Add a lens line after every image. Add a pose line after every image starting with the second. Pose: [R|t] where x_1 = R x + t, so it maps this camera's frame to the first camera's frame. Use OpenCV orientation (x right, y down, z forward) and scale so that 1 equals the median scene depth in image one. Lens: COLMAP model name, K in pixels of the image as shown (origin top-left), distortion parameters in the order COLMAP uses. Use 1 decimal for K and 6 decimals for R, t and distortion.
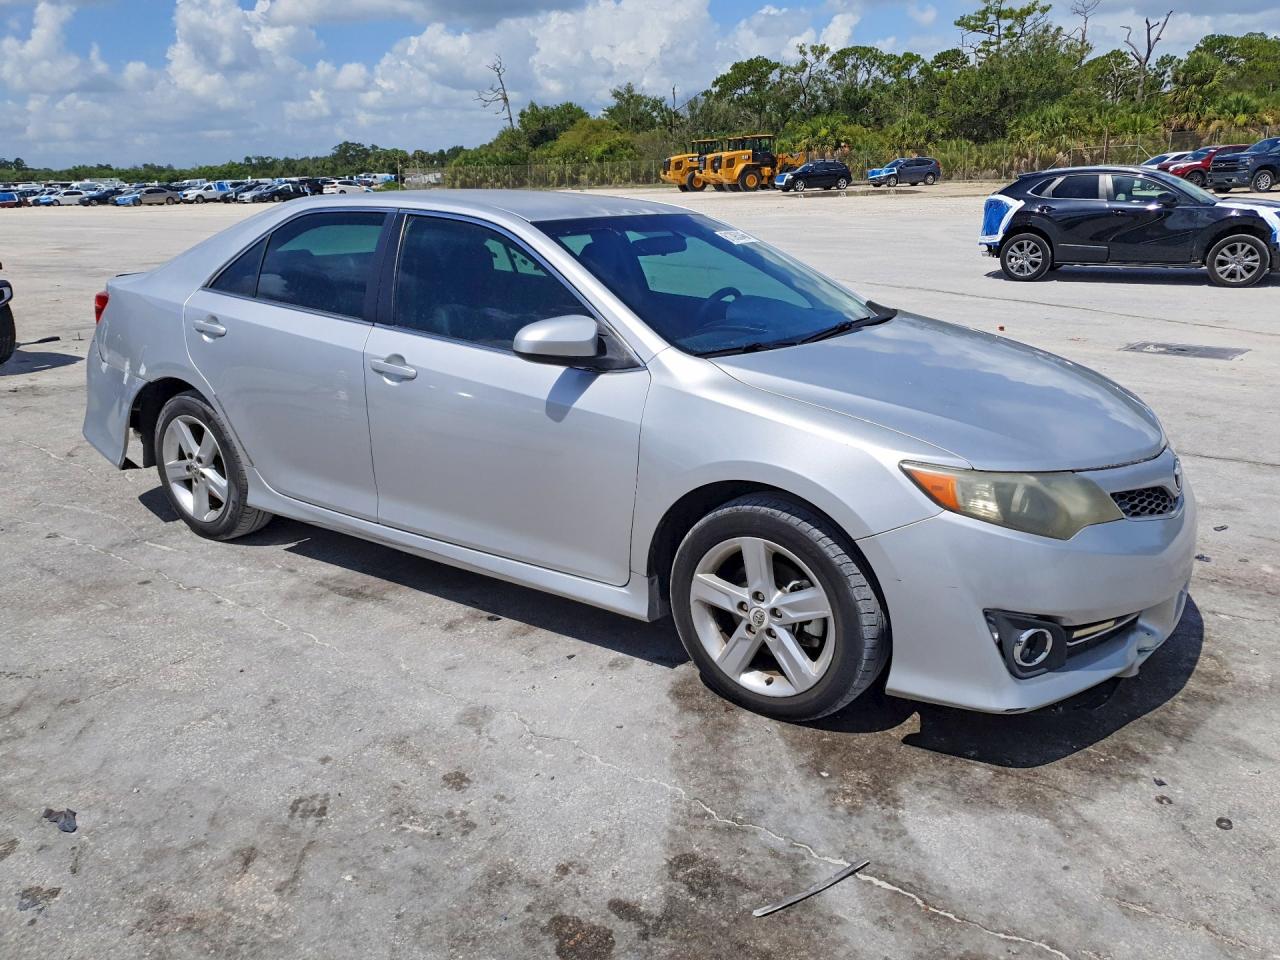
lens RADIAL K [[1009.4, 0, 640.0], [0, 1009.4, 480.0], [0, 0, 1]] dist [0.013577, 0.004731]
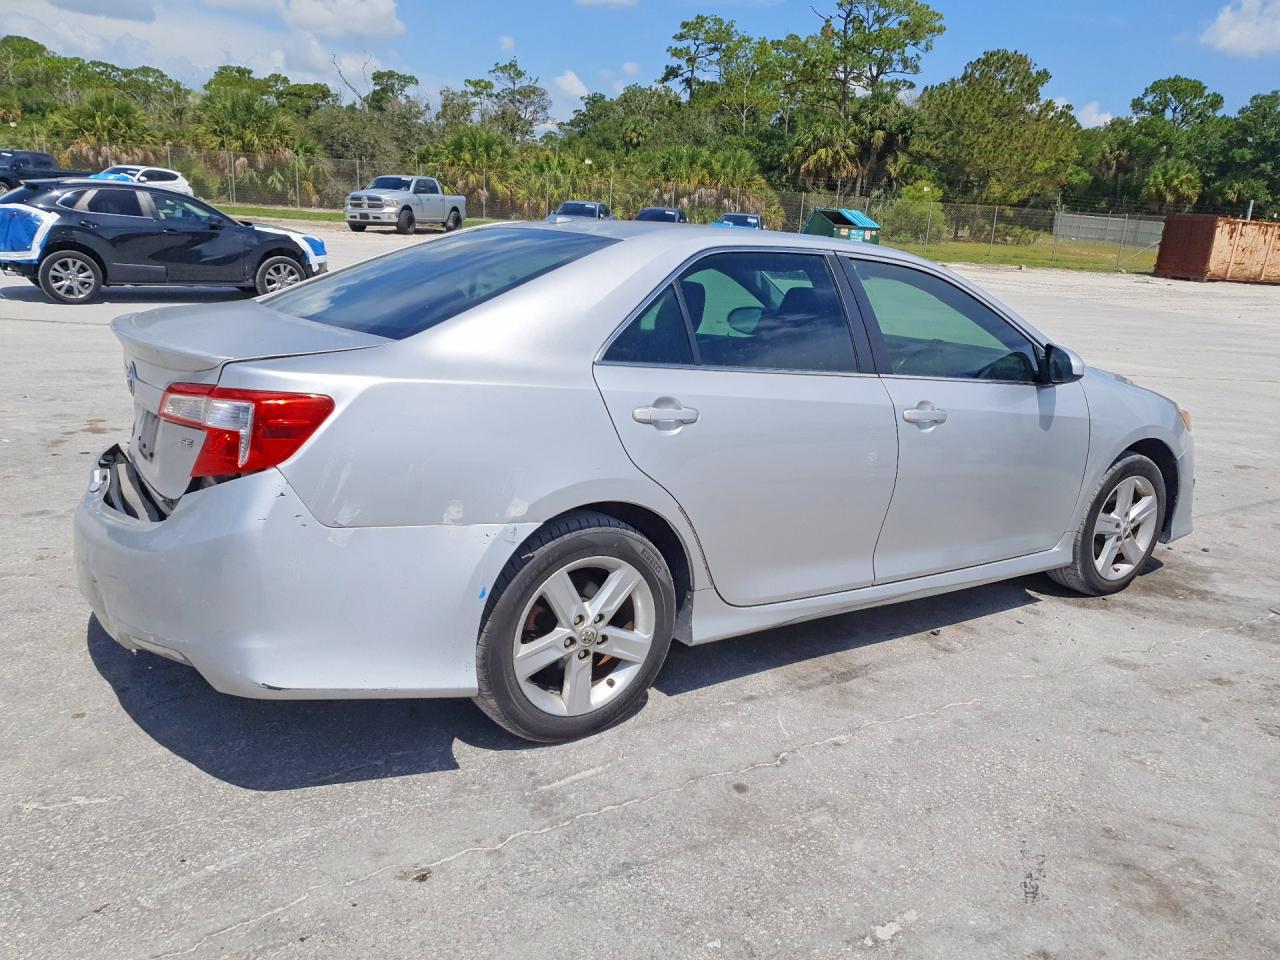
lens RADIAL K [[1031.1, 0, 638.7], [0, 1031.1, 500.6], [0, 0, 1]] dist [-0.002896, 0.018273]
pose [[0.331783, -0.209228, 0.919860, -0.373480], [0.203426, 0.968021, 0.146809, -0.068374], [-0.921161, 0.138415, 0.363736, 0.262219]]
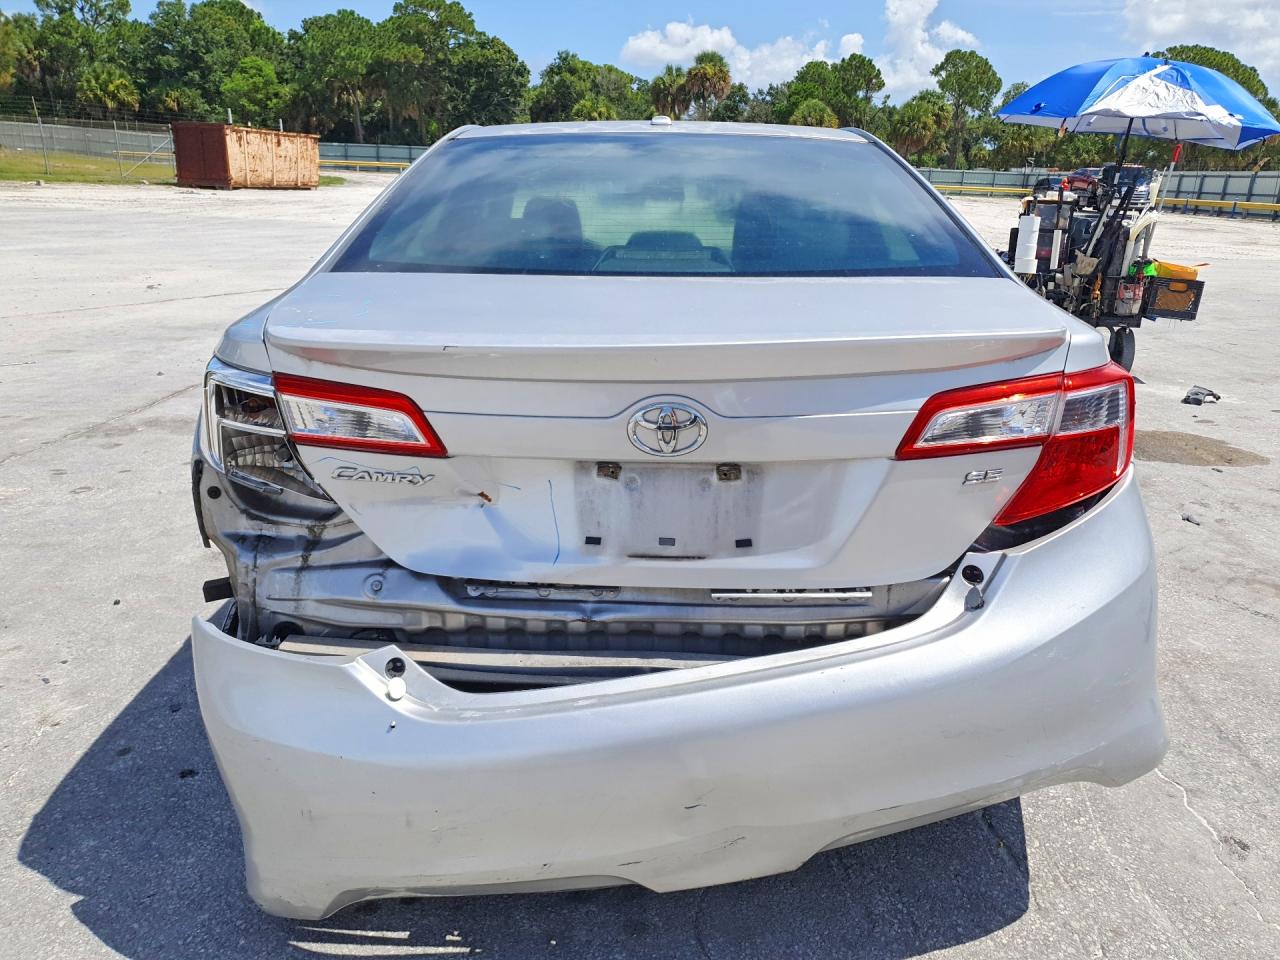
lens RADIAL K [[1026.8, 0, 640.0], [0, 1026.8, 480.0], [0, 0, 1]] dist [0.078348, -0.072794]
pose [[-0.606583, -0.214207, 0.765619, -0.281159], [0.212086, 0.884520, 0.415505, -0.135042], [-0.766210, 0.414415, -0.491104, 0.534244]]
